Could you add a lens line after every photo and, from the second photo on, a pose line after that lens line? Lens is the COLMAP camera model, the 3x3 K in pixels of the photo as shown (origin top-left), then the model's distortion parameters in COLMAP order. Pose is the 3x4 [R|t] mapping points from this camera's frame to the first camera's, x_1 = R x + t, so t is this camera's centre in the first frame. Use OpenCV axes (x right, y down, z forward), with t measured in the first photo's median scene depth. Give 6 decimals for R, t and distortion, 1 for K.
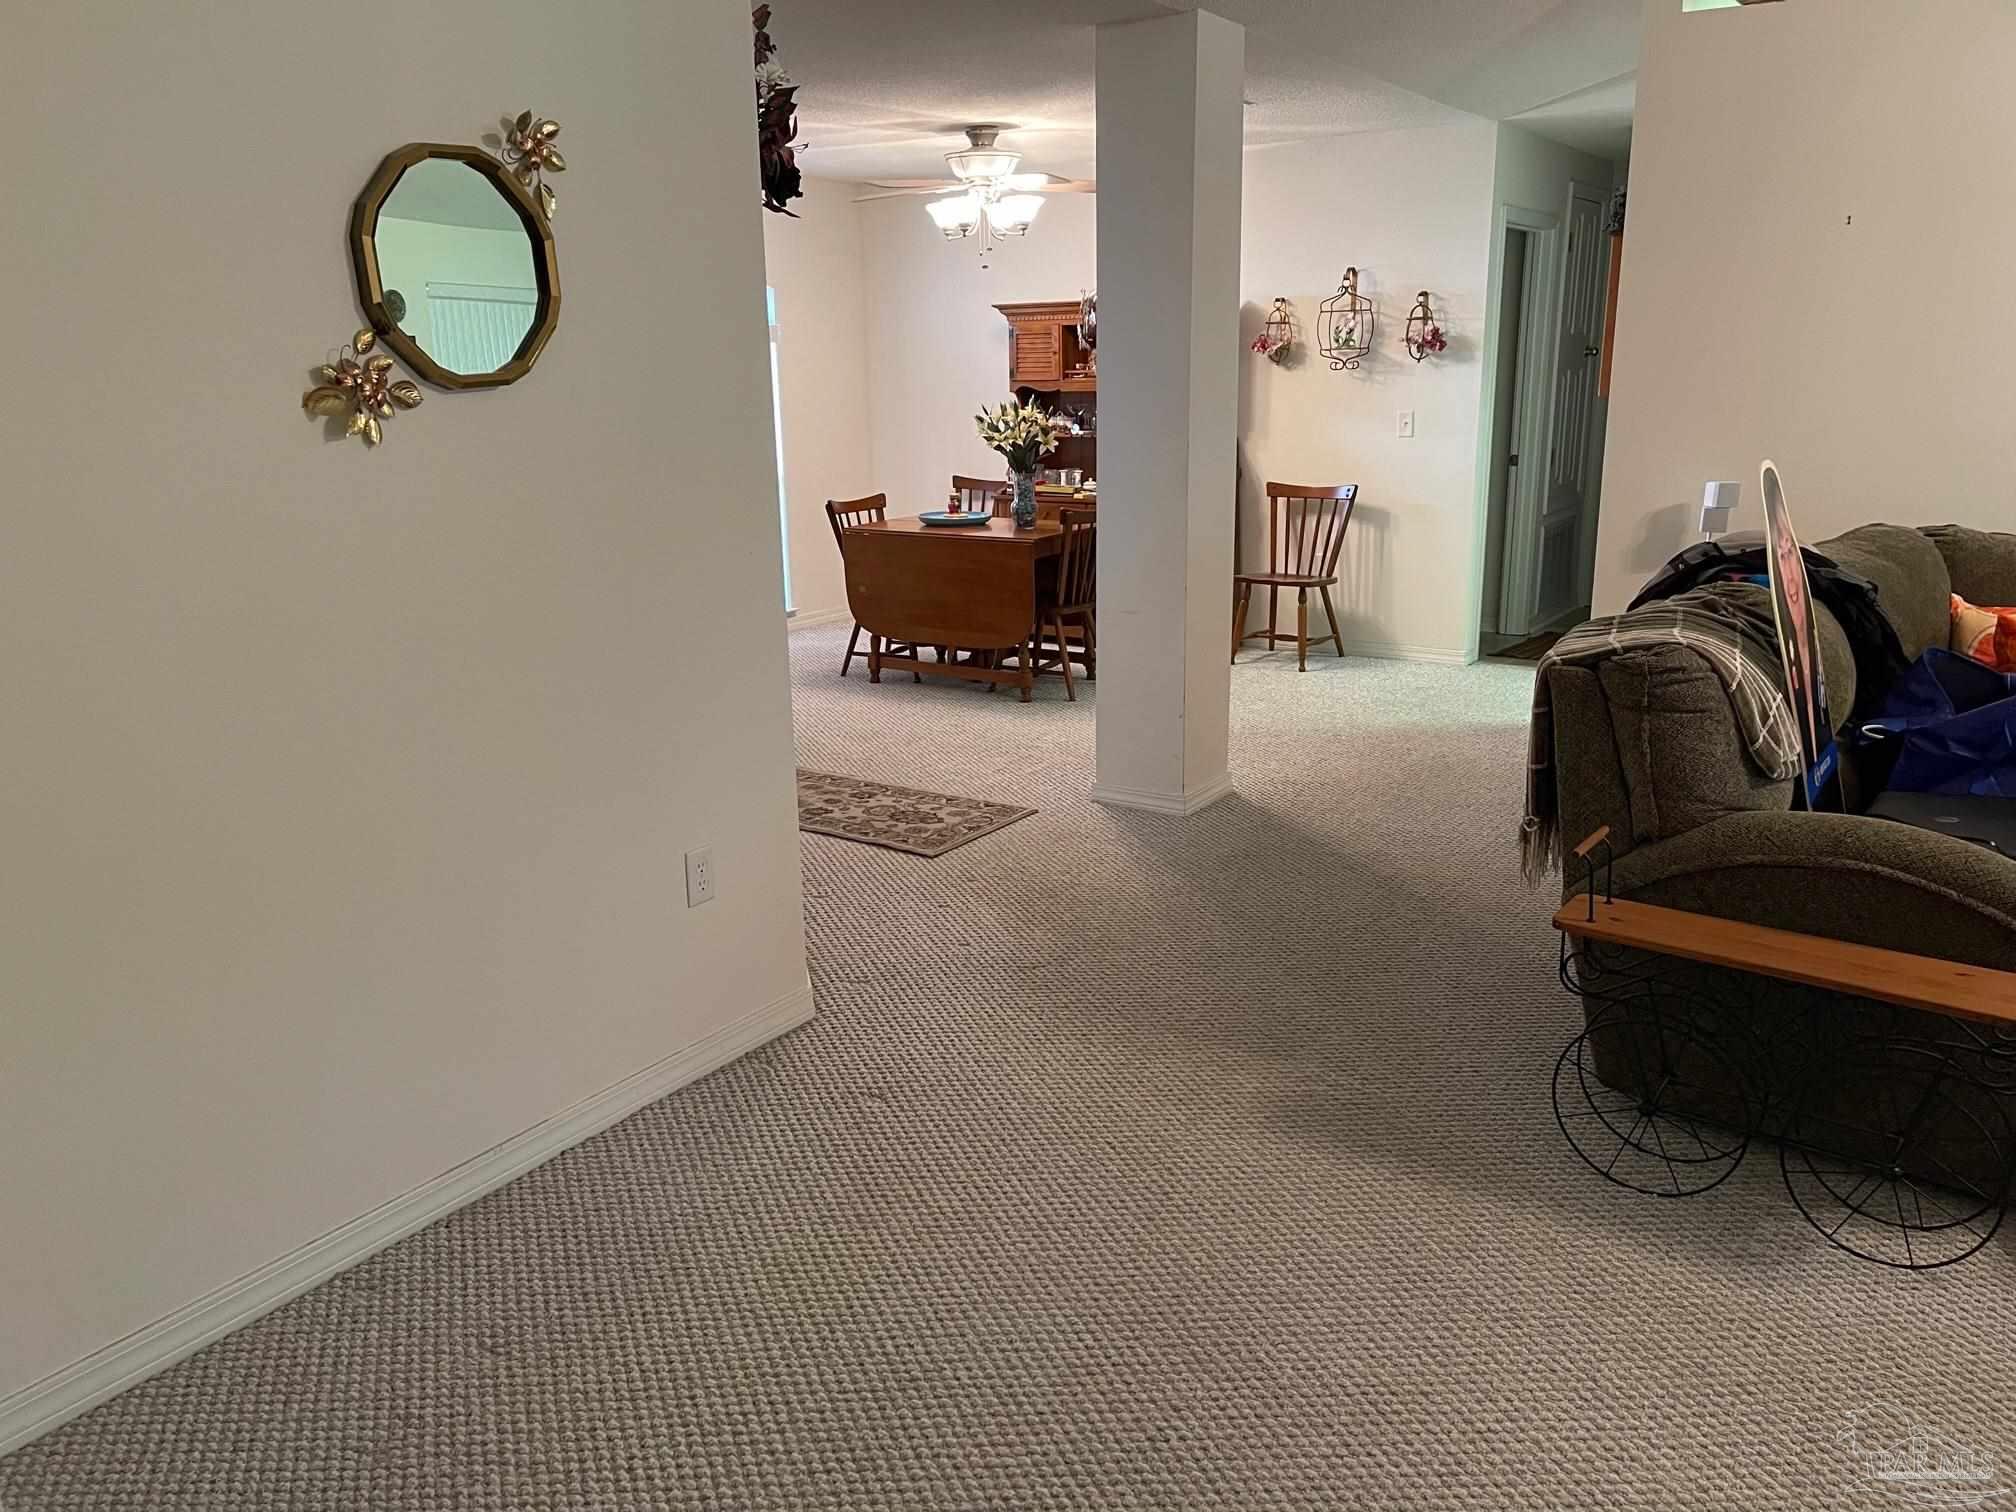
lens RADIAL K [[1518.3, 0, 1000.4], [0, 1518.3, 756.1], [0, 0, 1]] dist [0.047974, -0.000461]
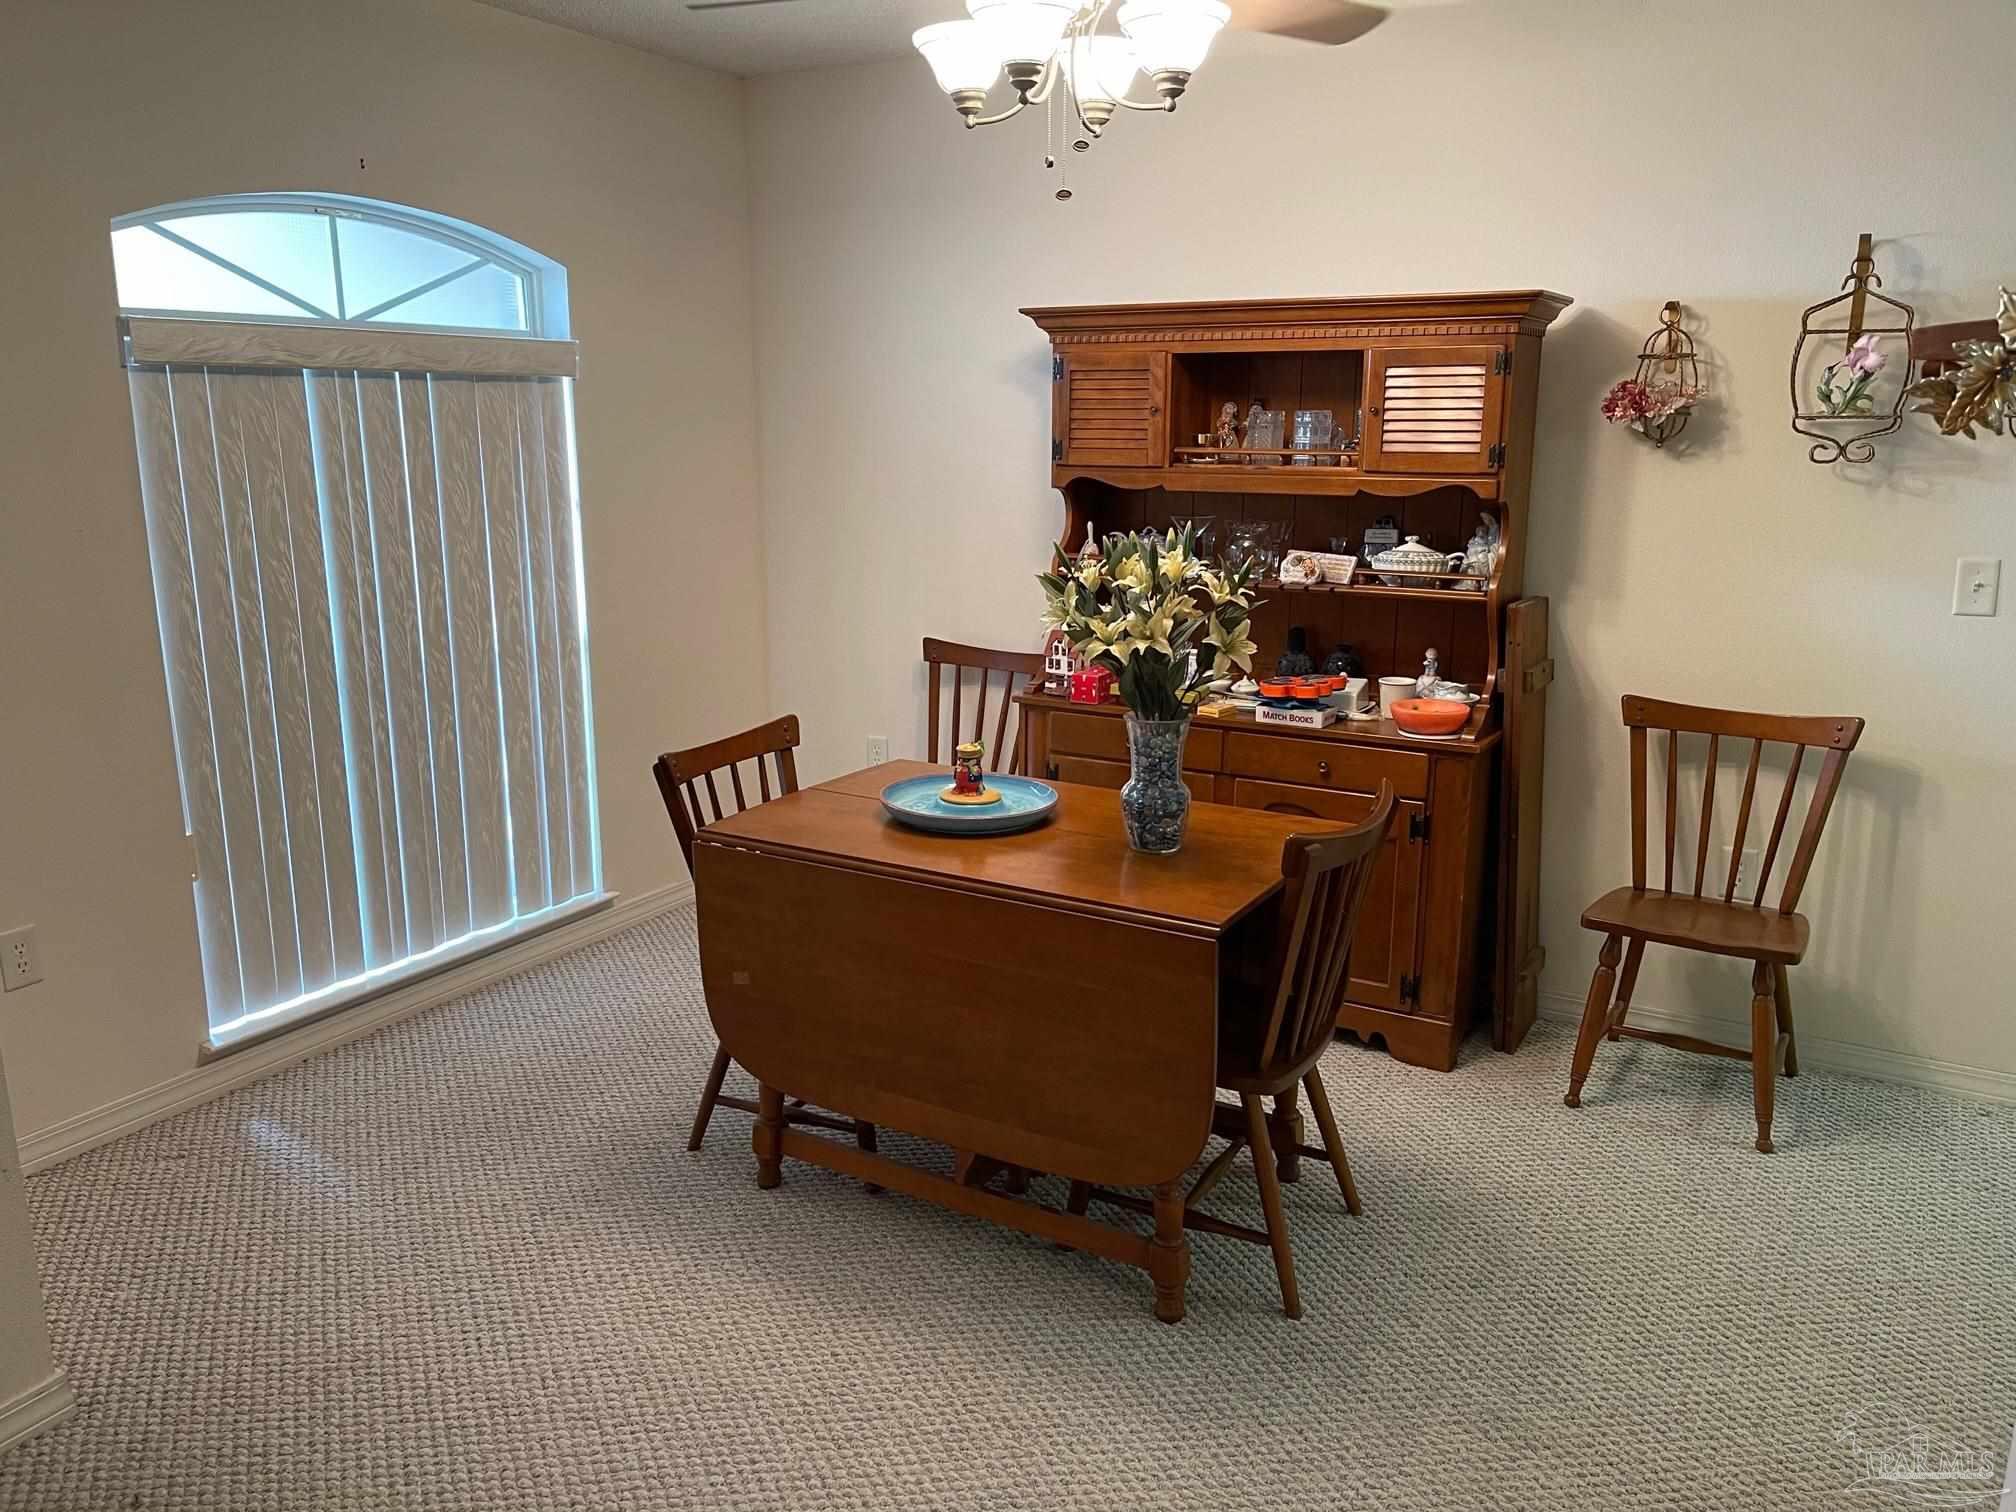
lens RADIAL K [[1518.3, 0, 1013.2], [0, 1518.3, 759.4], [0, 0, 1]] dist [0.047974, -0.000461]
pose [[0.996724, 0.007193, 0.080554, -0.049707], [-0.004695, 0.999503, -0.031164, -0.149308], [-0.080739, 0.030684, 0.996263, 0.565896]]
